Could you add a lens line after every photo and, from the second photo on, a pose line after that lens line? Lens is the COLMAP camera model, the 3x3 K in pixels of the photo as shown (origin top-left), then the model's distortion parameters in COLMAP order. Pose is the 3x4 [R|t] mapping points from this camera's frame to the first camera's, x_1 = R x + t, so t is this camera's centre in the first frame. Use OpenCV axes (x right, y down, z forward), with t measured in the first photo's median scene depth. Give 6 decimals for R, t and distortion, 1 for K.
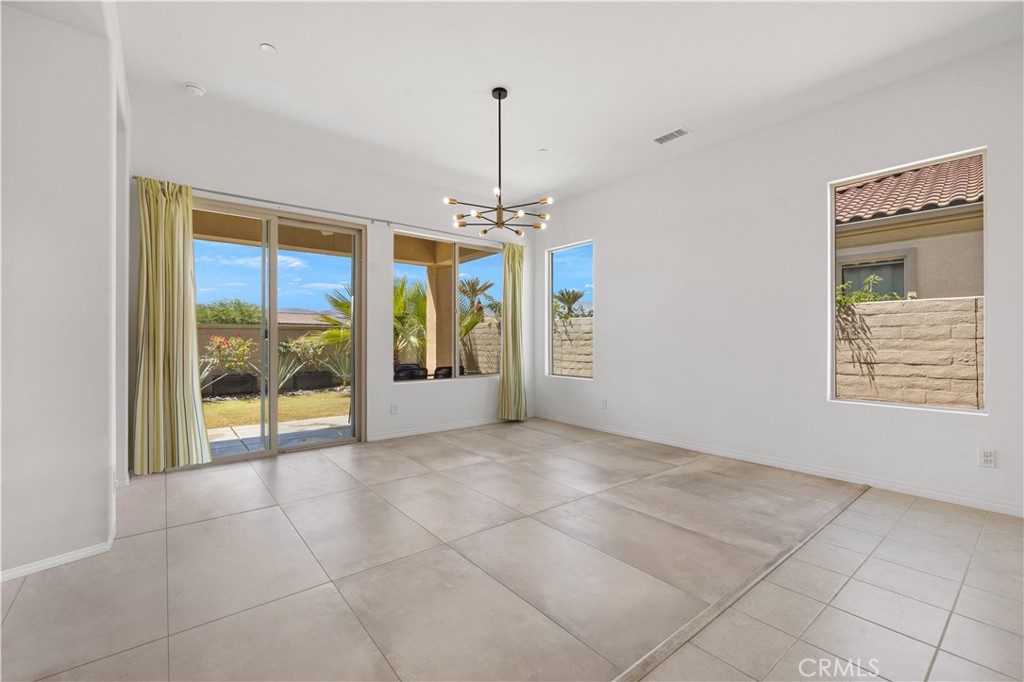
lens RADIAL K [[433.9, 0, 512.0], [0, 433.9, 341.0], [0, 0, 1]] dist [-0.000591, 0.000108]
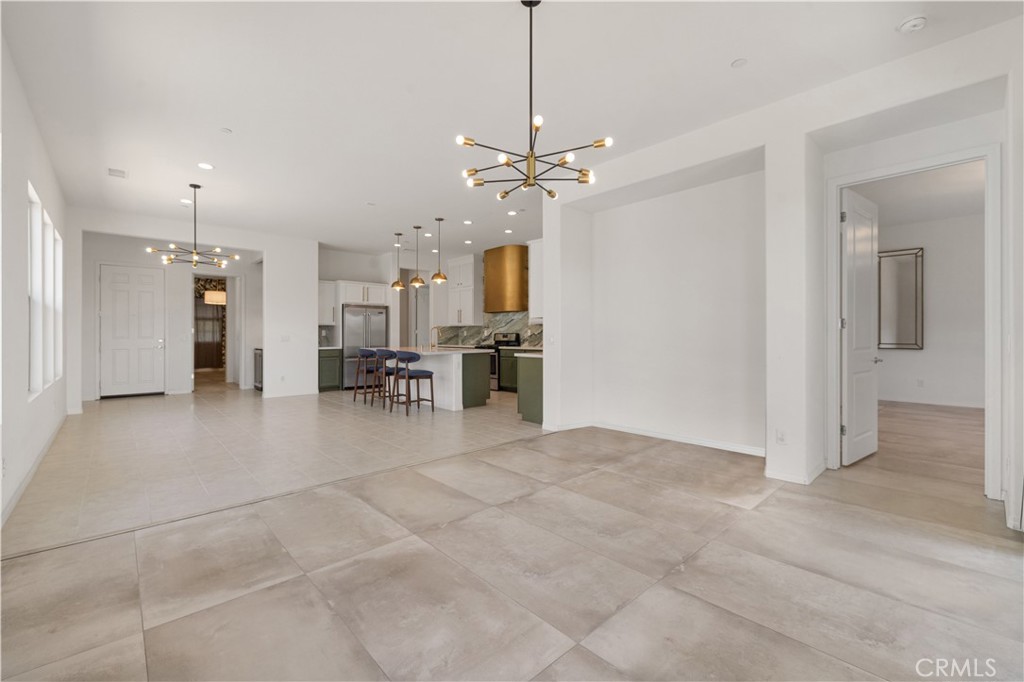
lens RADIAL K [[428.9, 0, 512.8], [0, 428.9, 337.7], [0, 0, 1]] dist [-0.001655, 0.000141]
pose [[-0.997647, 0.005704, -0.068321, 0.044699], [0.005386, 0.999974, 0.004838, -0.010101], [0.068347, 0.004459, -0.997652, 1.548541]]
